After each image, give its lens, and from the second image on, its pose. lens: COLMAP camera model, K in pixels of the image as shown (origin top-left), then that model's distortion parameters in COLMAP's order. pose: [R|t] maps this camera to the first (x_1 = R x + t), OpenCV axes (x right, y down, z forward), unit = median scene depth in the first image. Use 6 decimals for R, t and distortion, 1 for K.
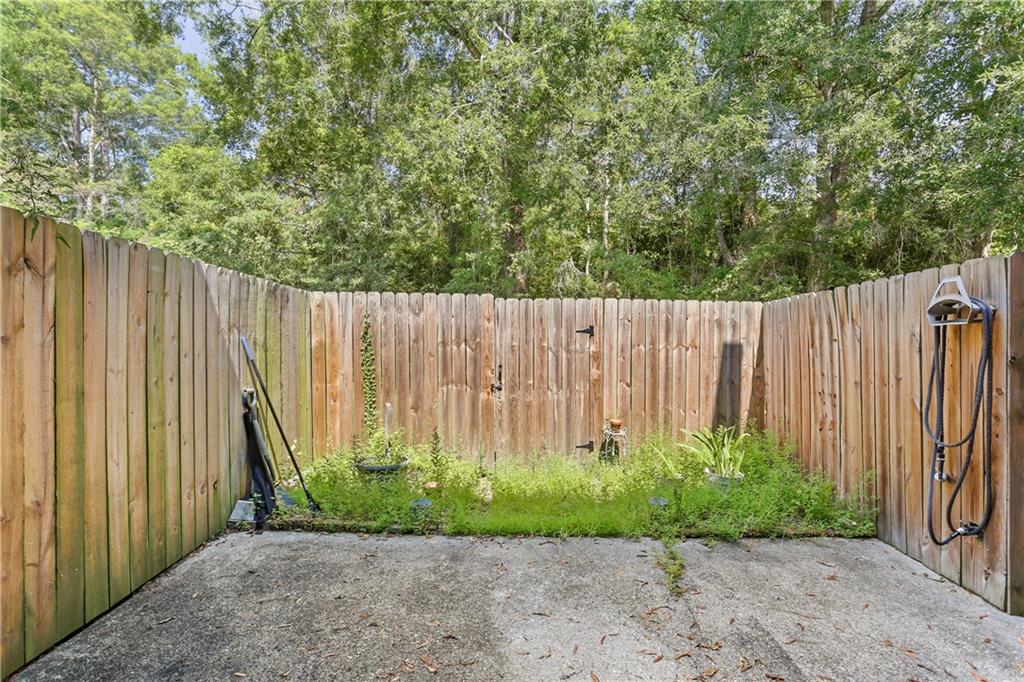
lens RADIAL K [[507.1, 0, 505.3], [0, 507.1, 337.0], [0, 0, 1]] dist [-0.026232, 0.007934]
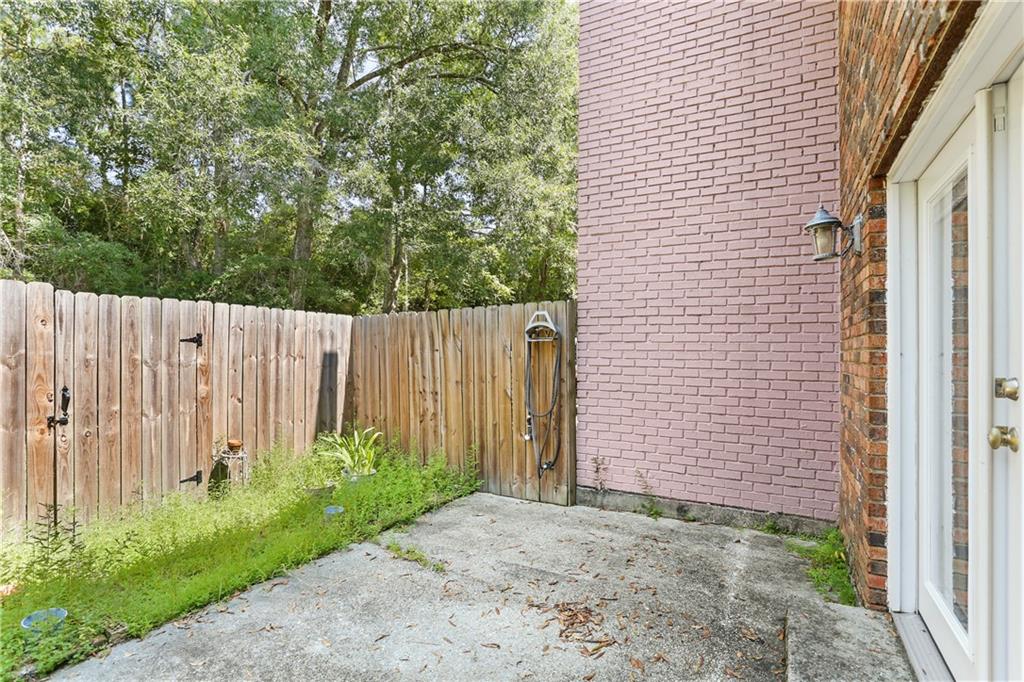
lens RADIAL K [[507.1, 0, 505.1], [0, 507.1, 343.1], [0, 0, 1]] dist [-0.026232, 0.007934]
pose [[0.495581, 0.007645, 0.868528, -0.301792], [-0.004733, 0.999970, -0.006101, -0.003796], [-0.868549, -0.001087, 0.495602, 0.147649]]
